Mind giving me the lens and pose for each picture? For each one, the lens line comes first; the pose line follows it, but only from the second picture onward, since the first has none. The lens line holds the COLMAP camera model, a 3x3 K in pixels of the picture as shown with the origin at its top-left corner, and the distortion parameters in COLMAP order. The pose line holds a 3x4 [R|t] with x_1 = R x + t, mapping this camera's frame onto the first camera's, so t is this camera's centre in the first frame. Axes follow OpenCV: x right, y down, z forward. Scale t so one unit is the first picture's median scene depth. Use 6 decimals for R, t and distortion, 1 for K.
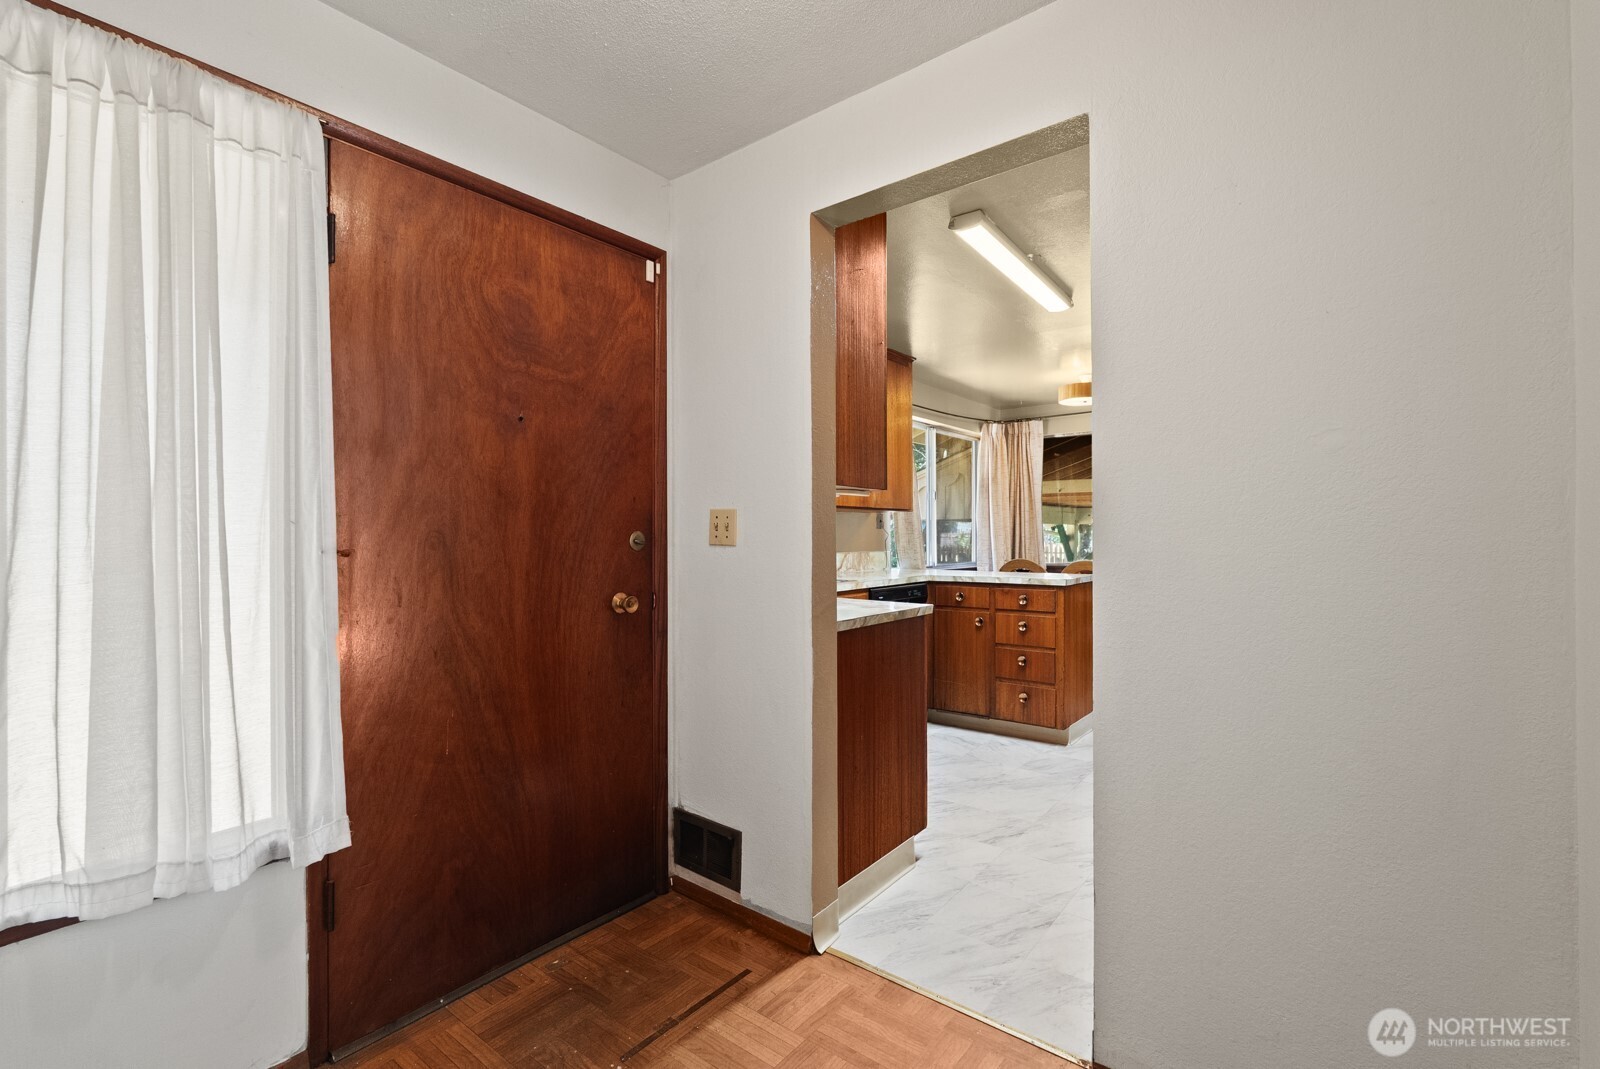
lens RADIAL K [[710.0, 0, 803.9], [0, 710.0, 536.8], [0, 0, 1]] dist [-0.000560, 0.000021]
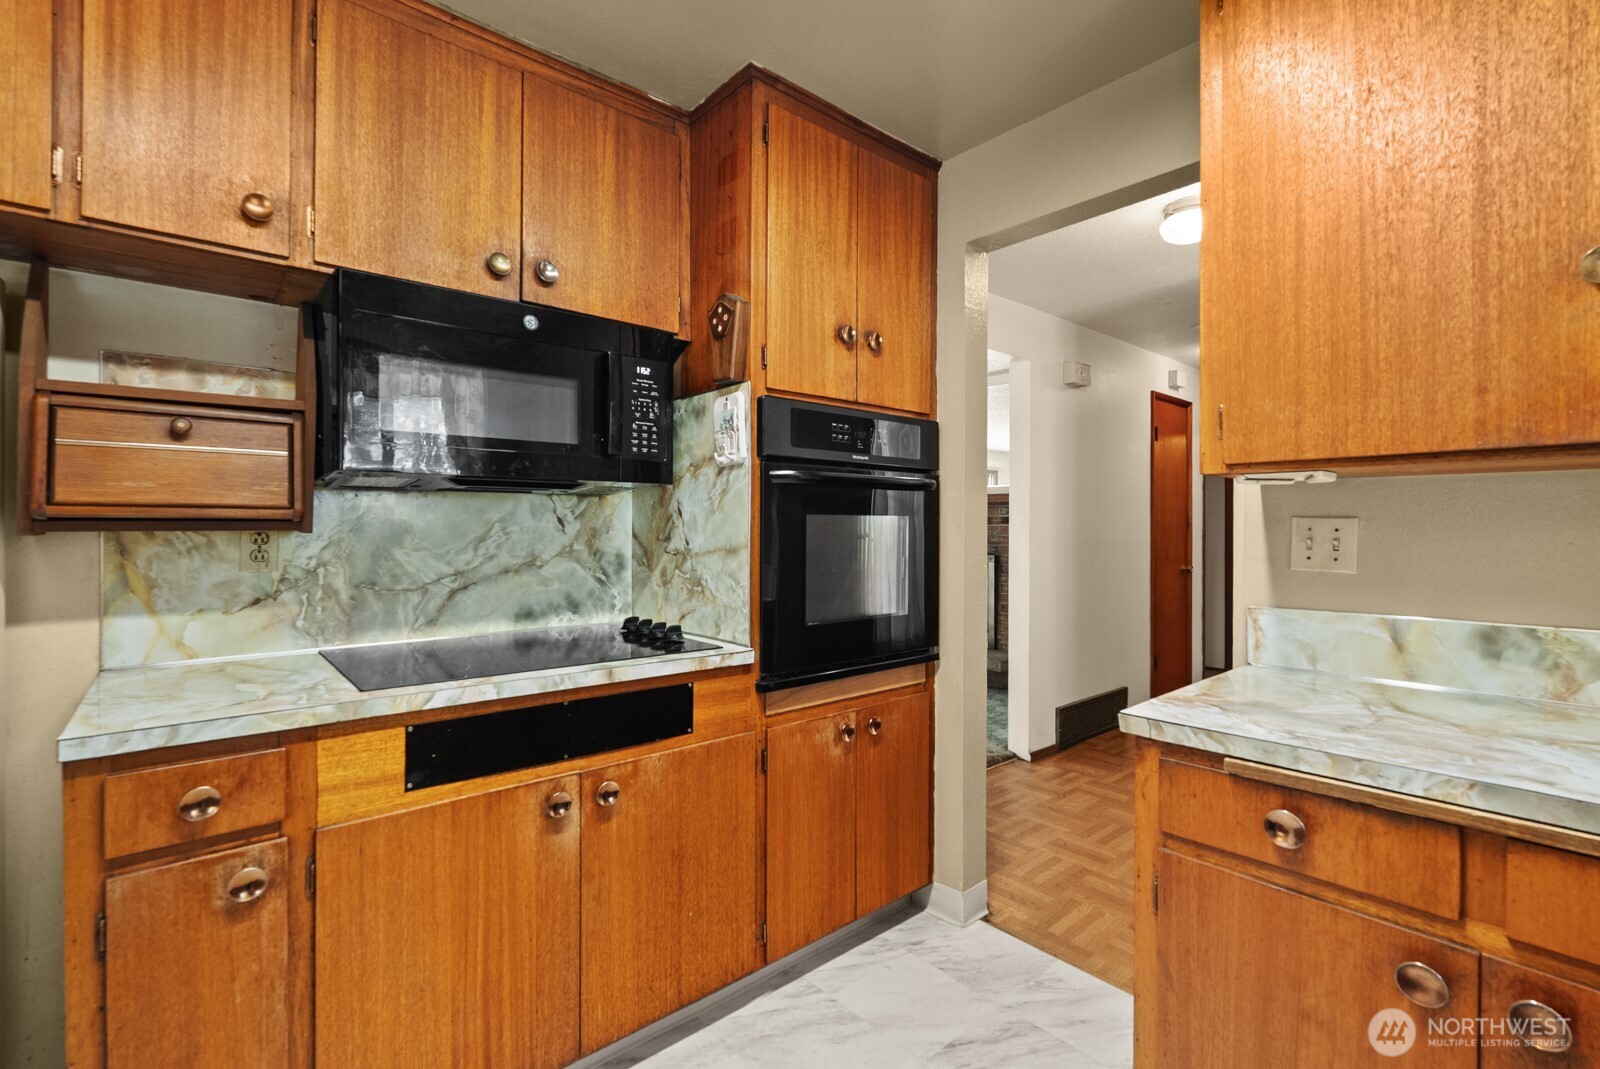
lens RADIAL K [[720.2, 0, 802.8], [0, 720.2, 523.6], [0, 0, 1]] dist [-0.002540, -0.000031]
pose [[-0.982044, 0.001666, 0.188643, 0.132867], [0.002002, 0.999997, 0.001594, -0.010419], [-0.188640, 0.001943, -0.982044, 0.674575]]
